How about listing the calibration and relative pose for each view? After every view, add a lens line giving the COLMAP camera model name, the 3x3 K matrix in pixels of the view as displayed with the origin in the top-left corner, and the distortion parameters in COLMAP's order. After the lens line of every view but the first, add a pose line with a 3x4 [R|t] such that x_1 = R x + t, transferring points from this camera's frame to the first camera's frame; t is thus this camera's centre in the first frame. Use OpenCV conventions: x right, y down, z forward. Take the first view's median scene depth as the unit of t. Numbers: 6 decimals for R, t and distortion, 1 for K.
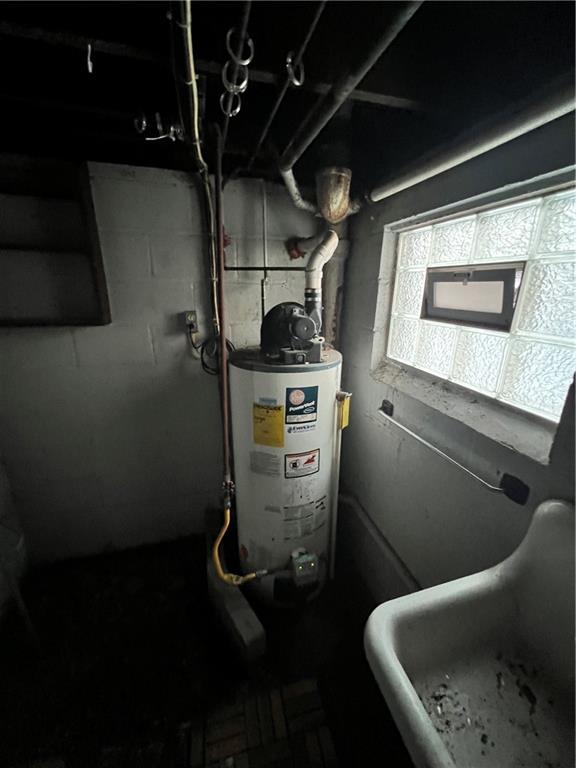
lens RADIAL K [[308.6, 0, 289.7], [0, 308.6, 385.6], [0, 0, 1]] dist [-0.002273, -0.000191]
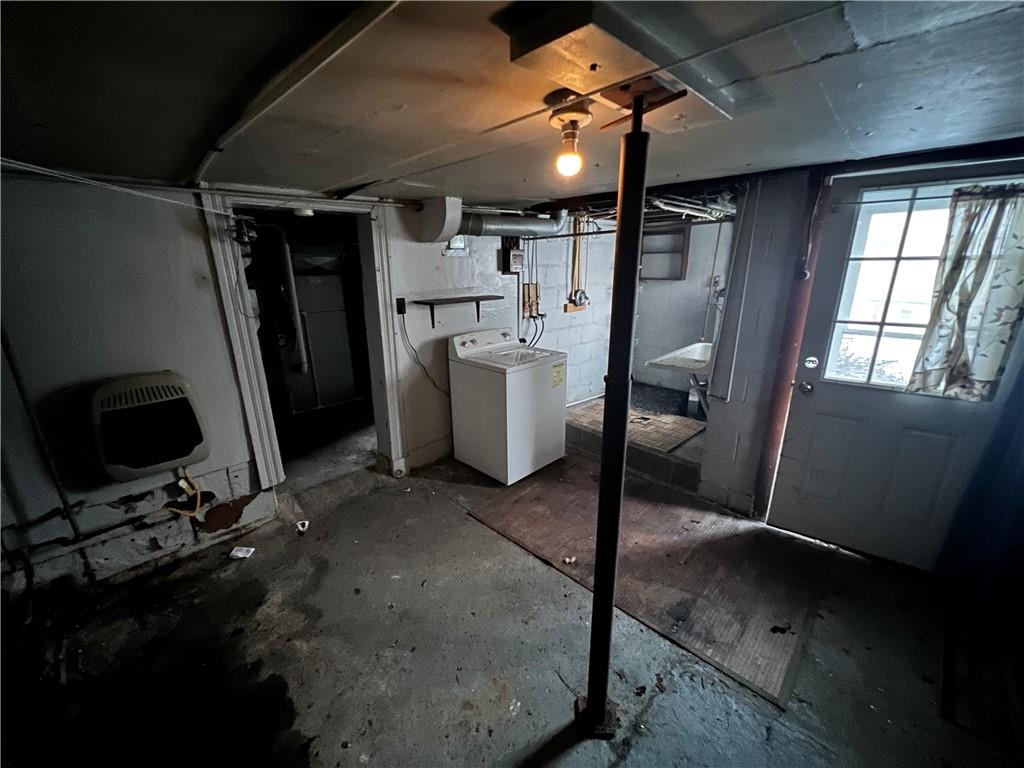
lens RADIAL K [[411.5, 0, 508.0], [0, 411.5, 384.8], [0, 0, 1]] dist [-0.002273, -0.000191]
pose [[0.492240, 0.226206, -0.840554, 1.765502], [-0.240772, 0.963351, 0.118253, 0.584432], [0.836498, 0.144173, 0.528664, -1.909946]]
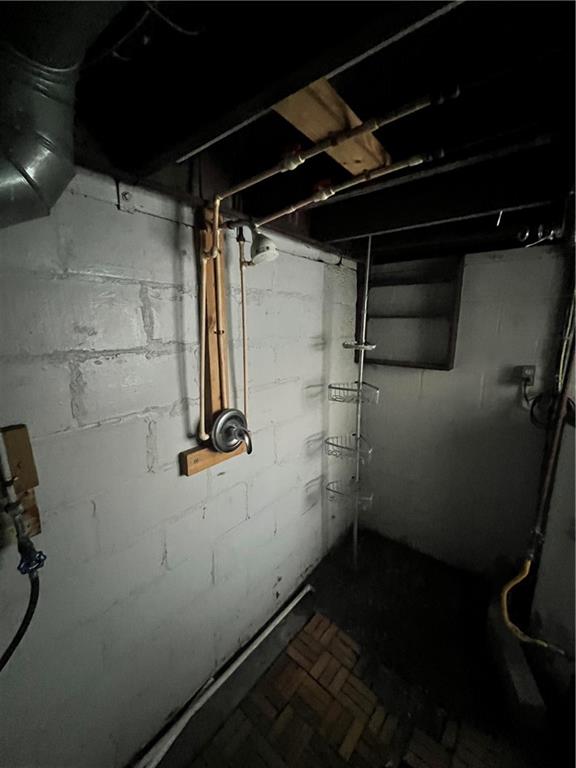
lens RADIAL K [[308.6, 0, 288.8], [0, 308.6, 387.9], [0, 0, 1]] dist [-0.002273, -0.000191]
pose [[0.590240, 0.148528, -0.793446, 0.051485], [-0.231009, 0.972897, 0.010274, 0.017857], [0.773468, 0.177229, 0.608554, -0.323136]]
